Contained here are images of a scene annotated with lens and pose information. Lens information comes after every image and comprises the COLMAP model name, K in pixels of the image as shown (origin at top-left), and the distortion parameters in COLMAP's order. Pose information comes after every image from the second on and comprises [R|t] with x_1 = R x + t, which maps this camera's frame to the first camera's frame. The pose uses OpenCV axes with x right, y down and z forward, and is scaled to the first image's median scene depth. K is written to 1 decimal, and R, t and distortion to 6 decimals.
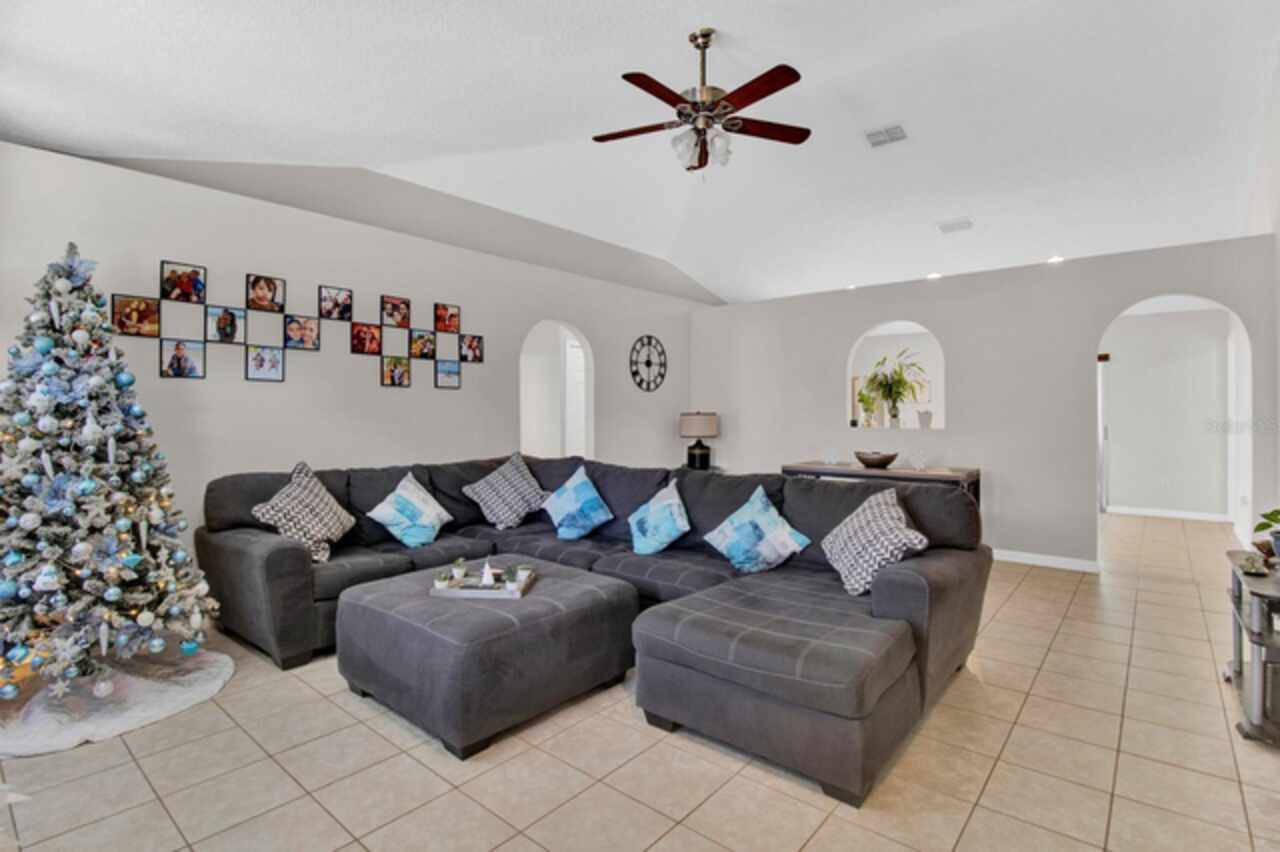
lens RADIAL K [[613.0, 0, 631.7], [0, 613.0, 416.3], [0, 0, 1]] dist [-0.018768, -0.002872]
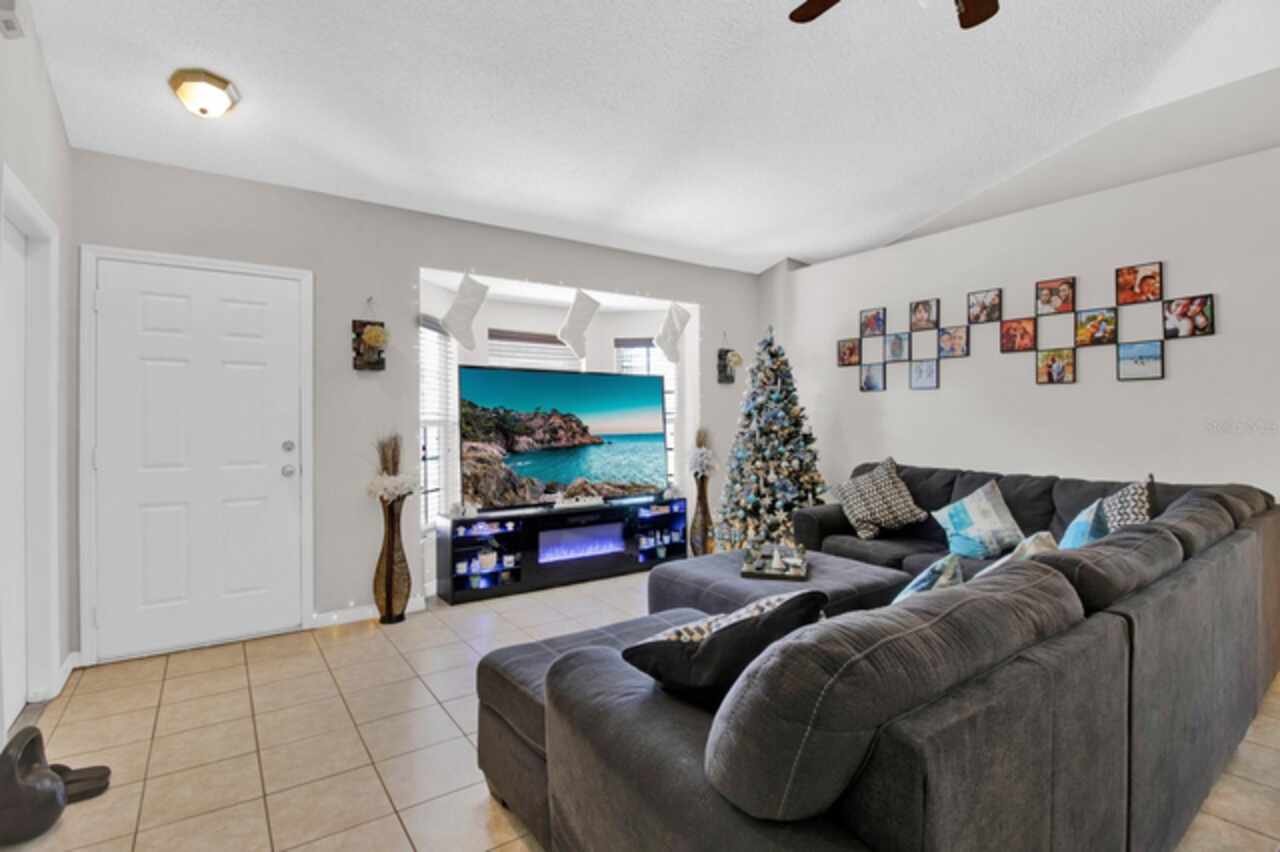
lens RADIAL K [[613.0, 0, 643.0], [0, 613.0, 432.3], [0, 0, 1]] dist [-0.018768, -0.002872]
pose [[-0.240694, 0.015904, -0.970471, 0.604265], [-0.001059, 0.999861, 0.016649, 0.006364], [0.970600, 0.005035, -0.240644, 0.668608]]
